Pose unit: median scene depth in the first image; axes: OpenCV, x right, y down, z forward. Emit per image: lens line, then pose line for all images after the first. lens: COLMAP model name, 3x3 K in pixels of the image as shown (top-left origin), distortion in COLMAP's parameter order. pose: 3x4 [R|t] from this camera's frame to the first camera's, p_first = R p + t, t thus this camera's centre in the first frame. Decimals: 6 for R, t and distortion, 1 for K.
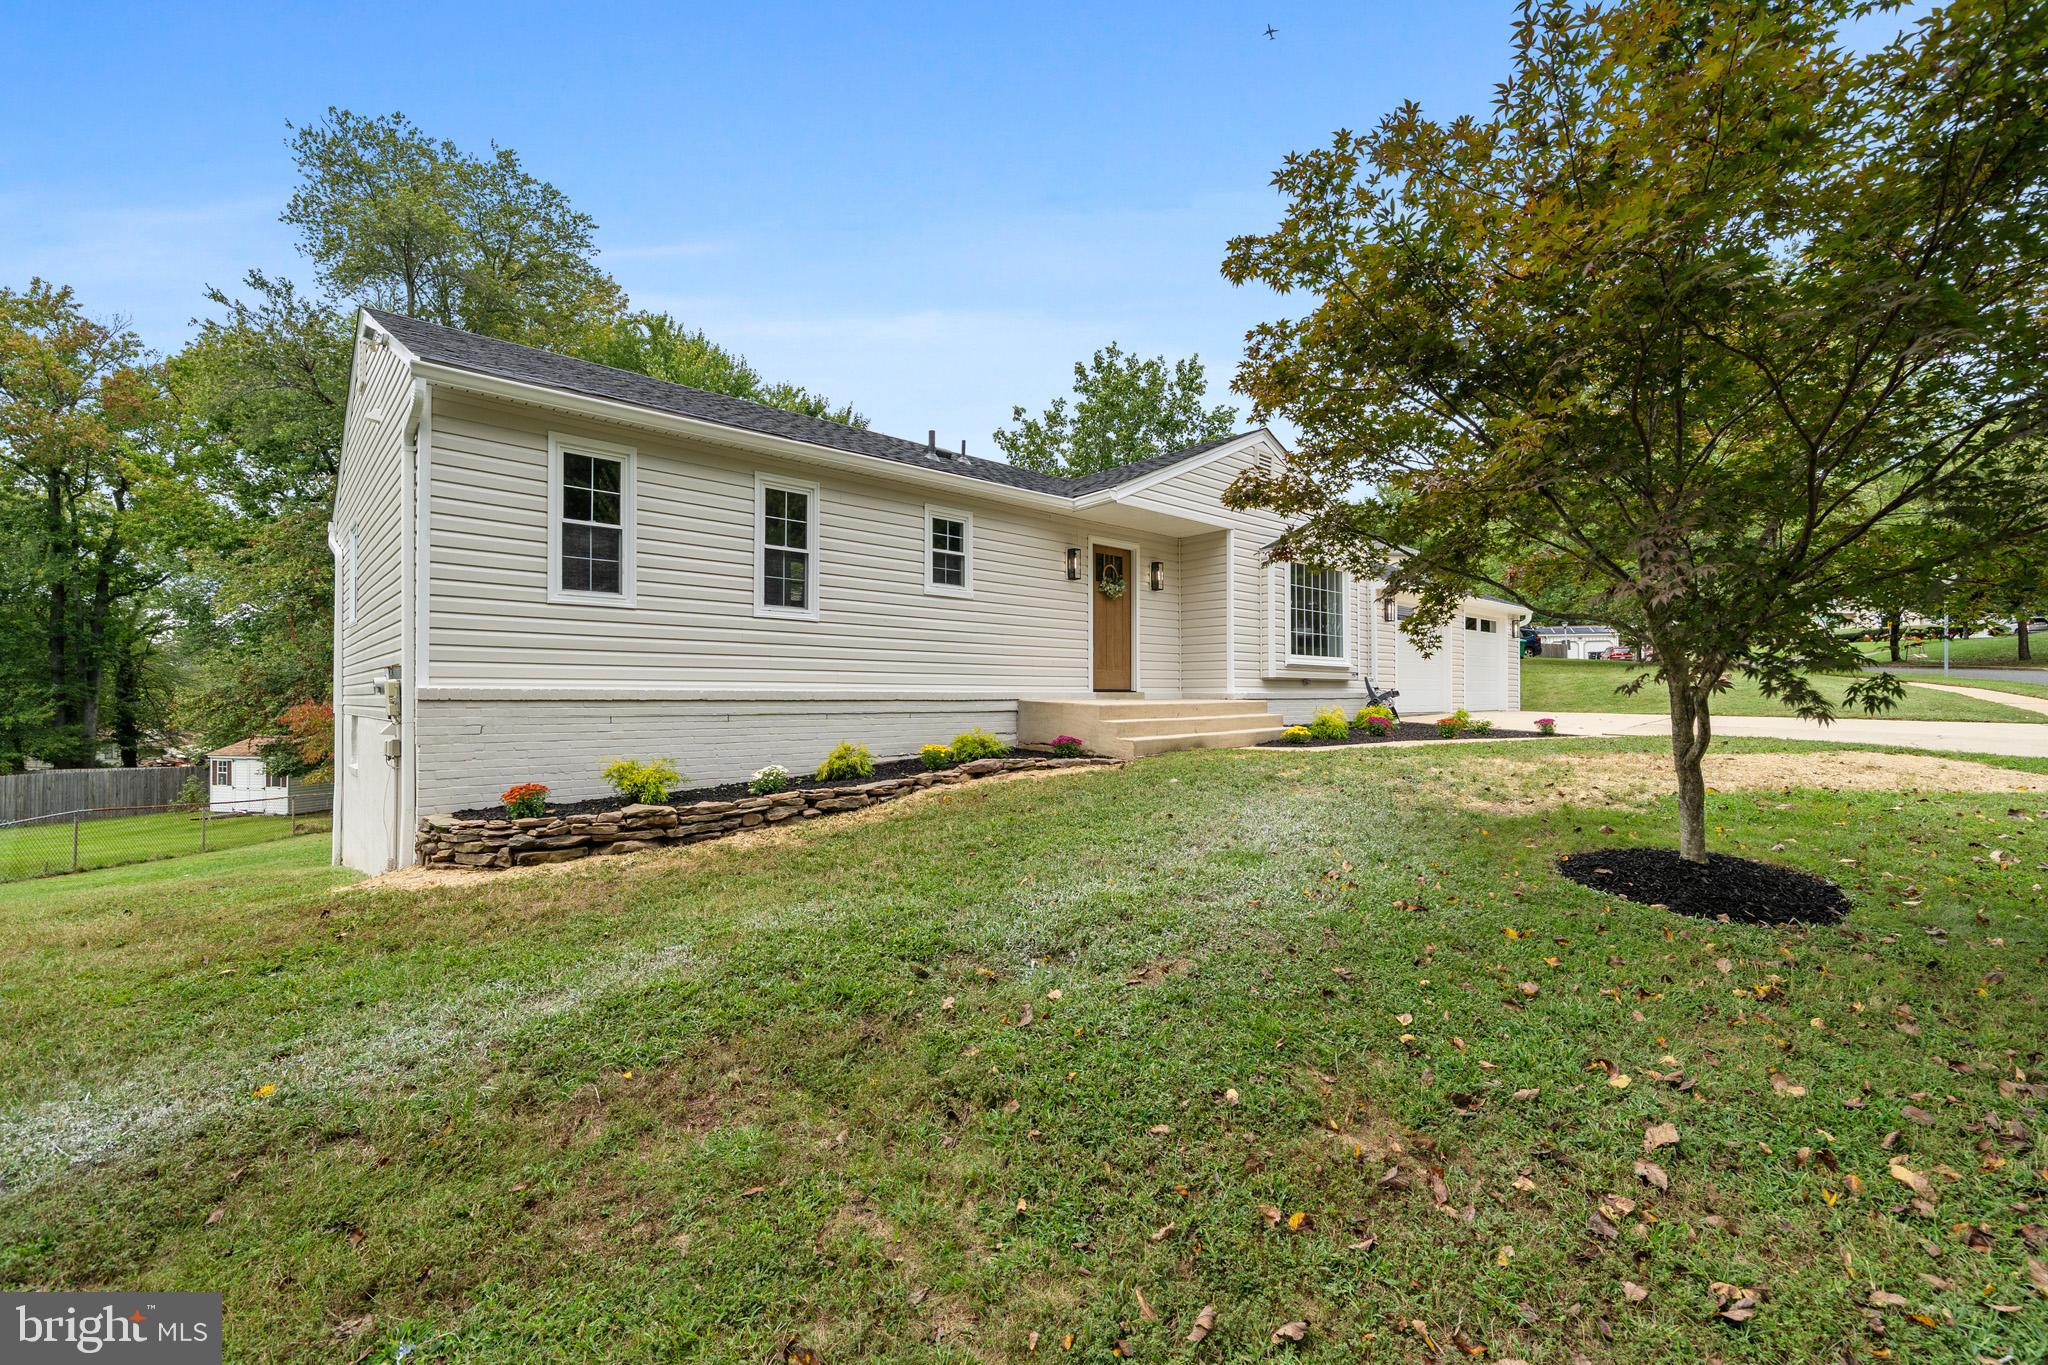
lens RADIAL K [[826.4, 0, 1024.0], [0, 826.4, 682.5], [0, 0, 1]] dist [0.000376, -0.000051]
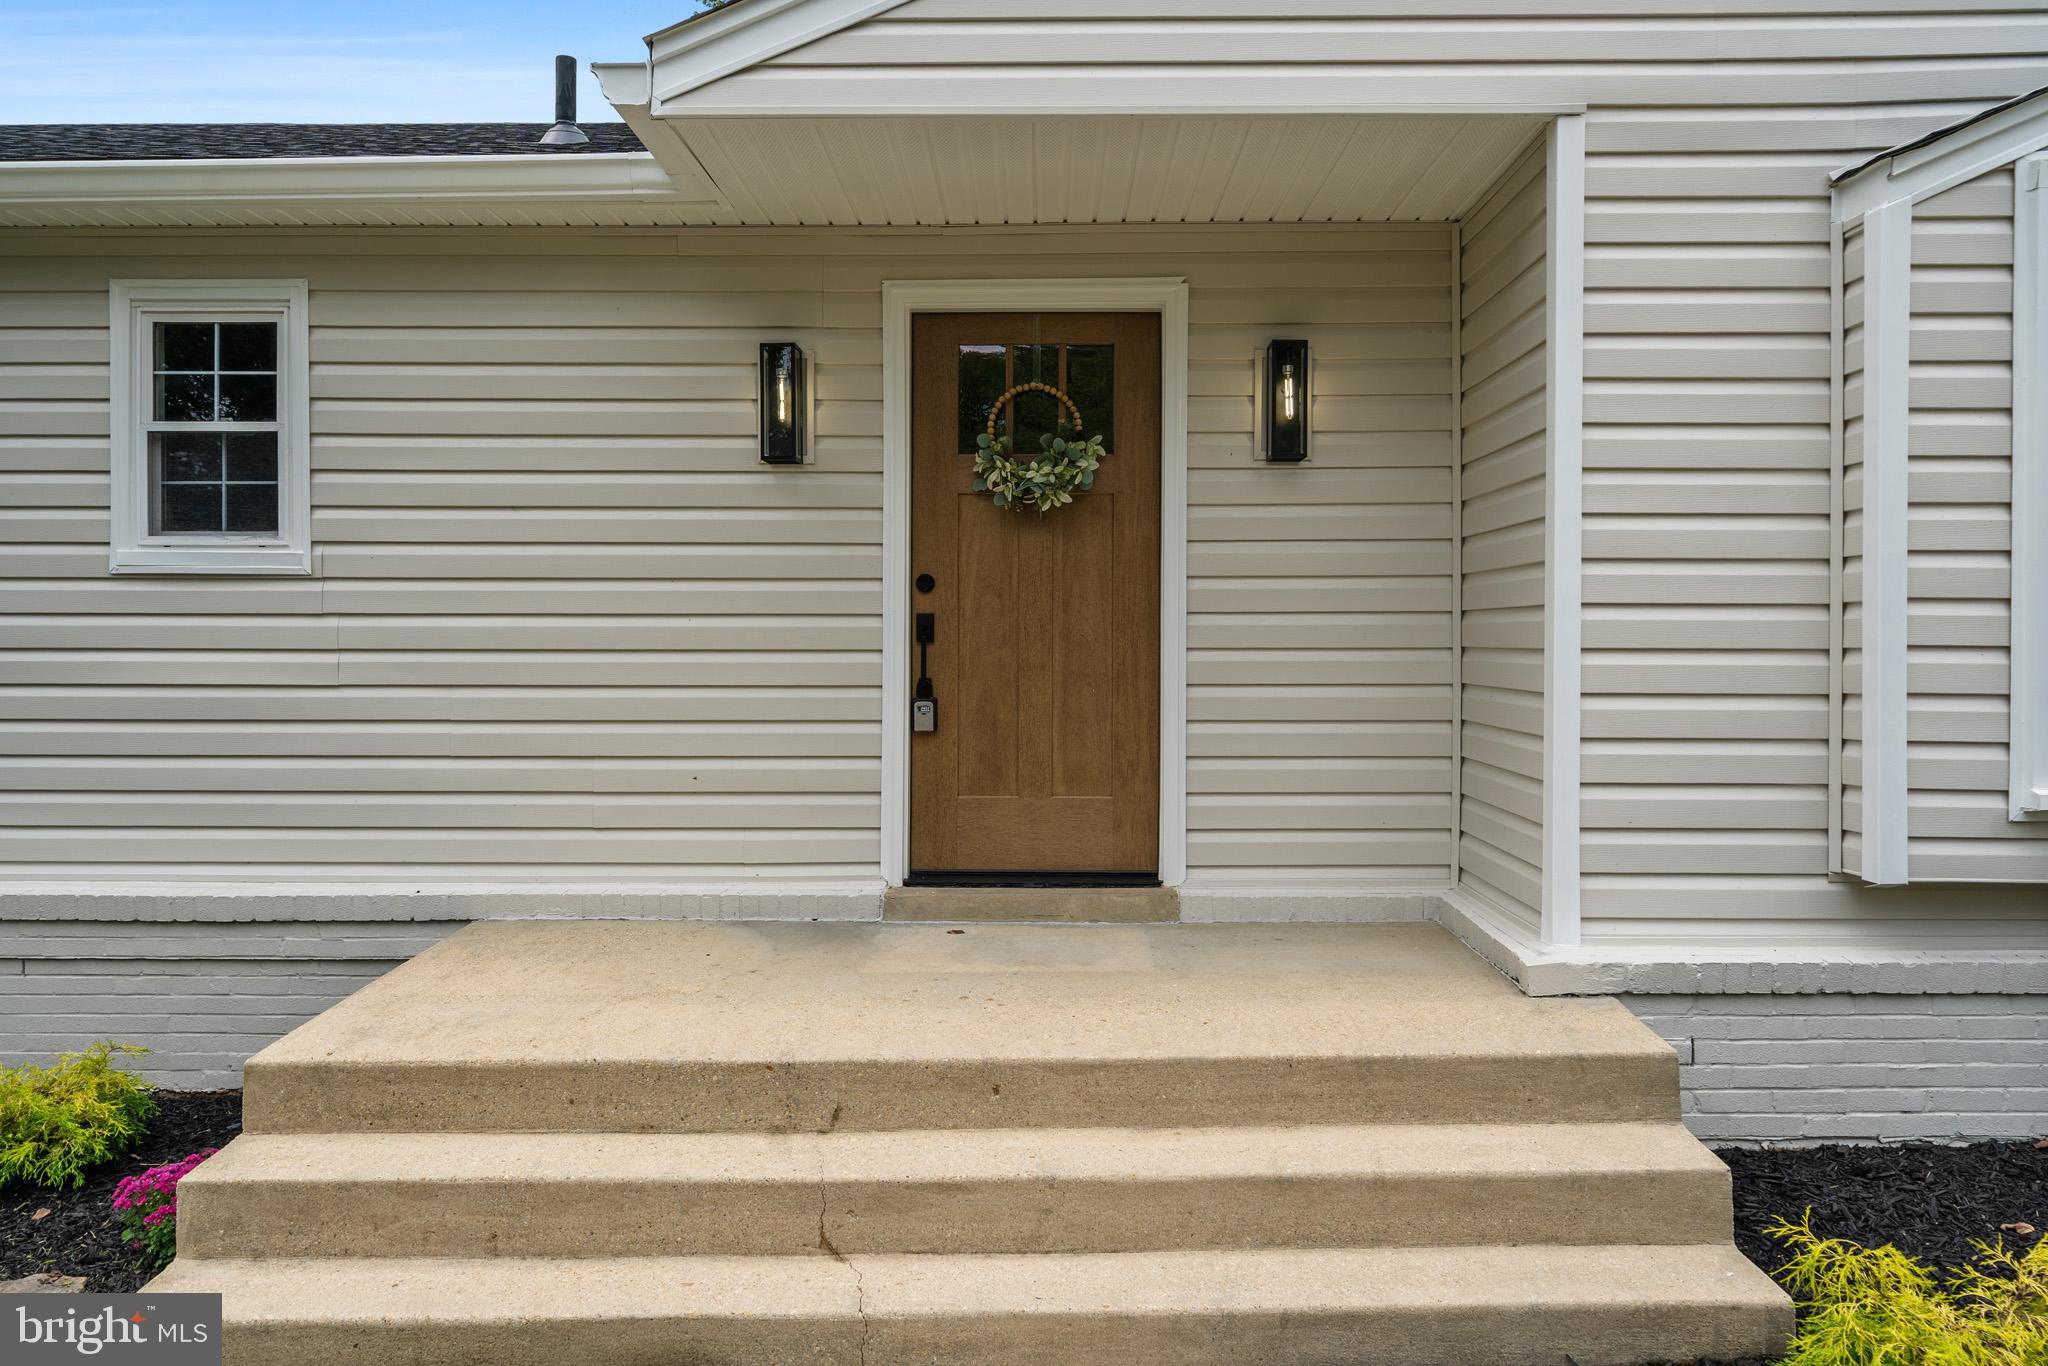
lens RADIAL K [[1330.4, 0, 1031.4], [0, 1330.4, 652.4], [0, 0, 1]] dist [-0.001021, 0.003601]
pose [[0.737673, -0.008366, -0.675107, 0.367367], [0.009145, 0.999955, -0.002399, -0.058207], [0.675097, -0.004404, 0.737716, 0.683262]]
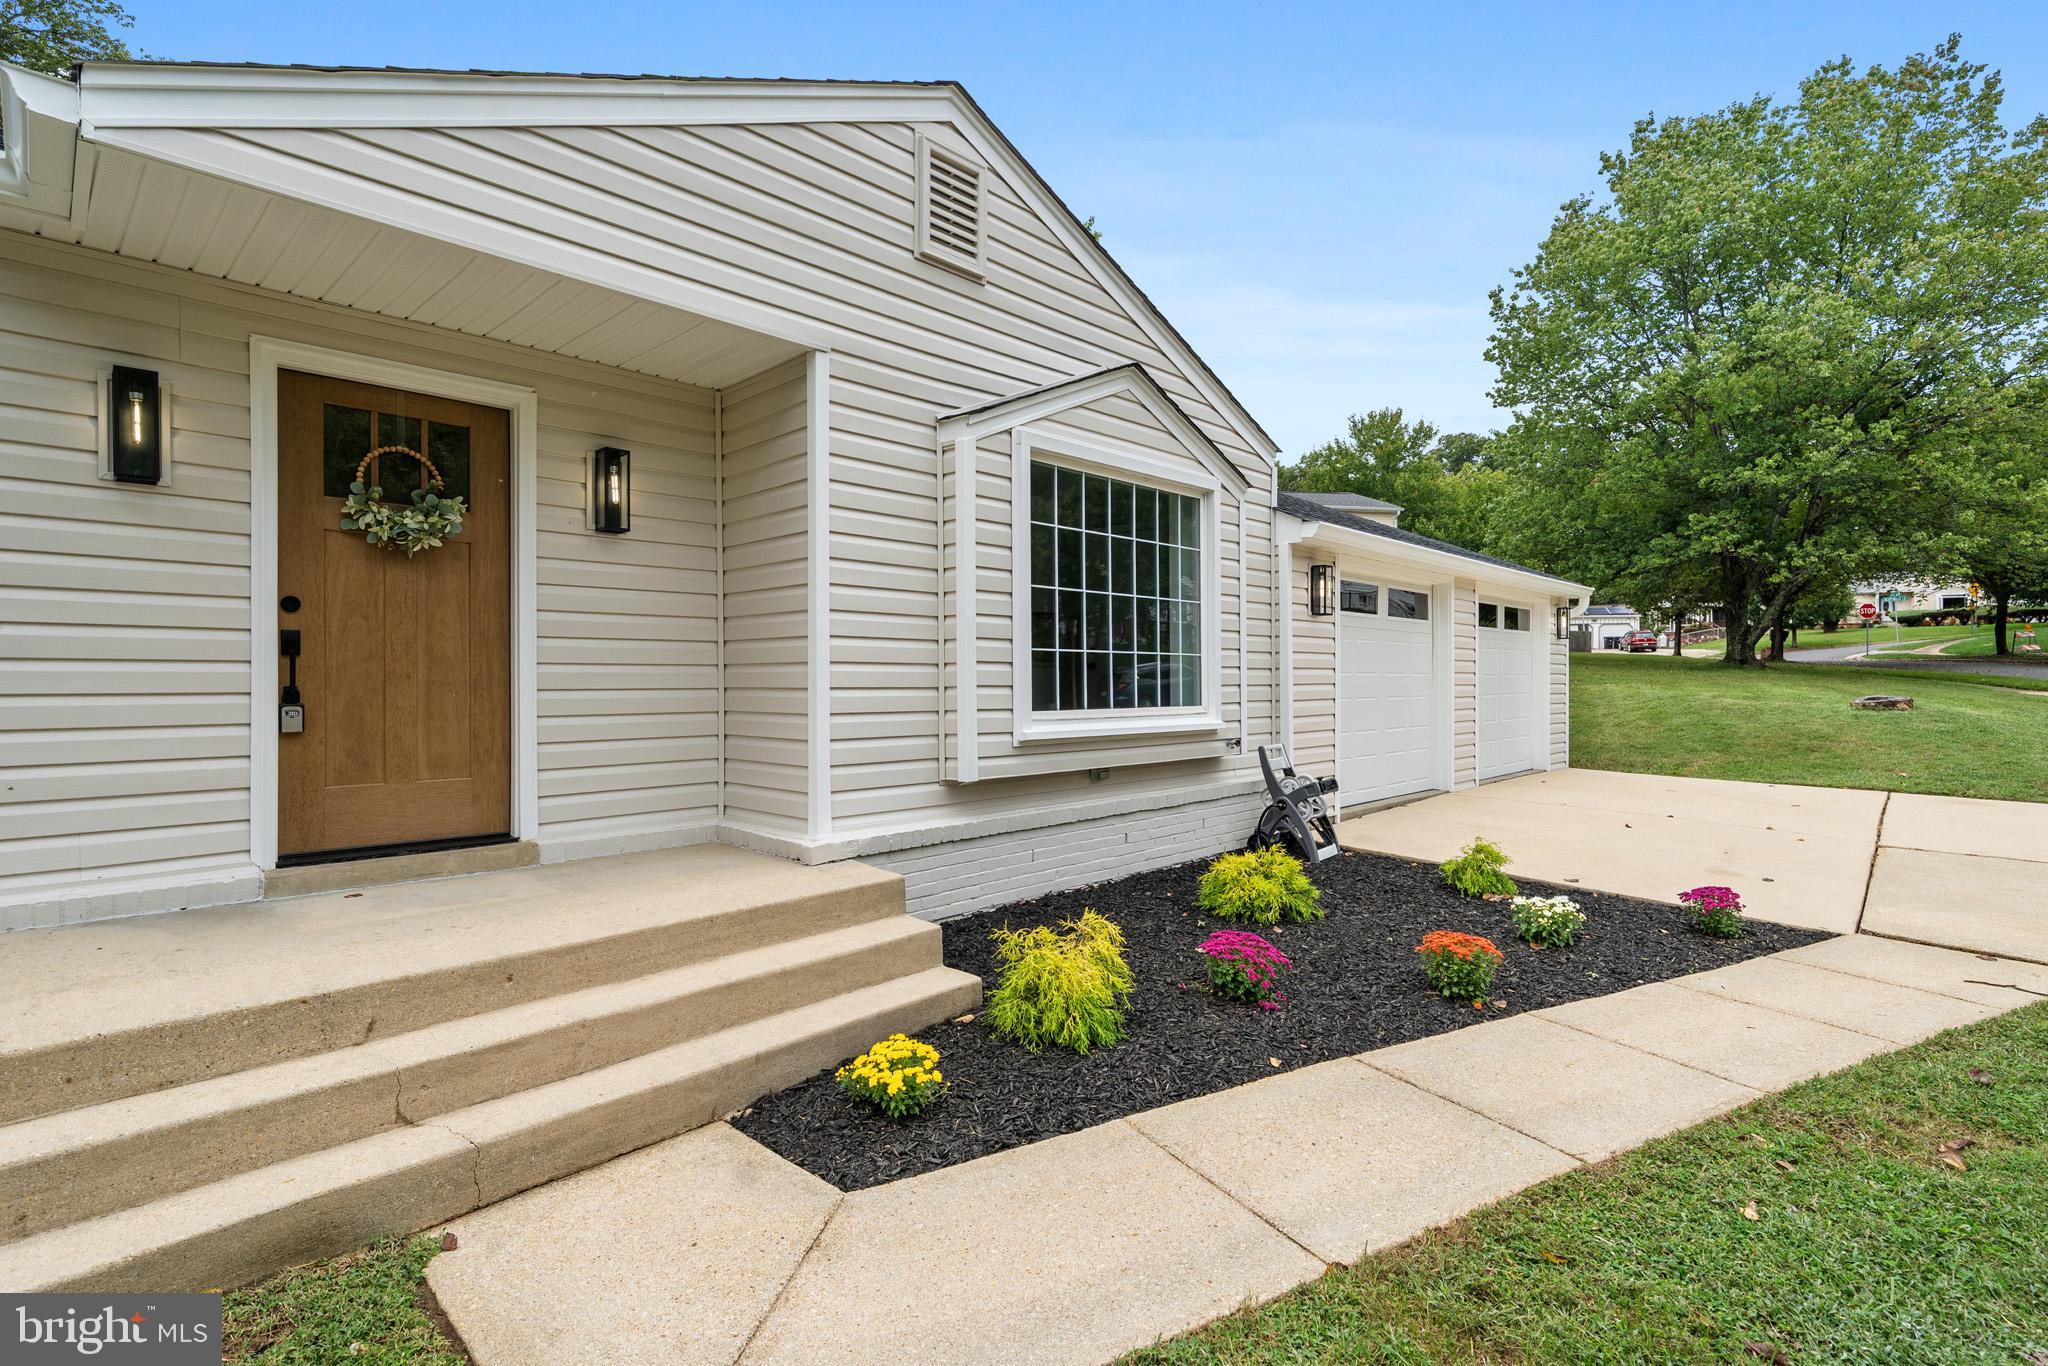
lens RADIAL K [[979.5, 0, 1024.0], [0, 979.5, 683.0], [0, 0, 1]] dist [-0.001935, -0.000204]
pose [[0.997340, -0.016379, 0.071021, 0.302953], [0.016467, 0.999864, -0.000657, -0.048590], [-0.071001, 0.001825, 0.997475, 0.601596]]
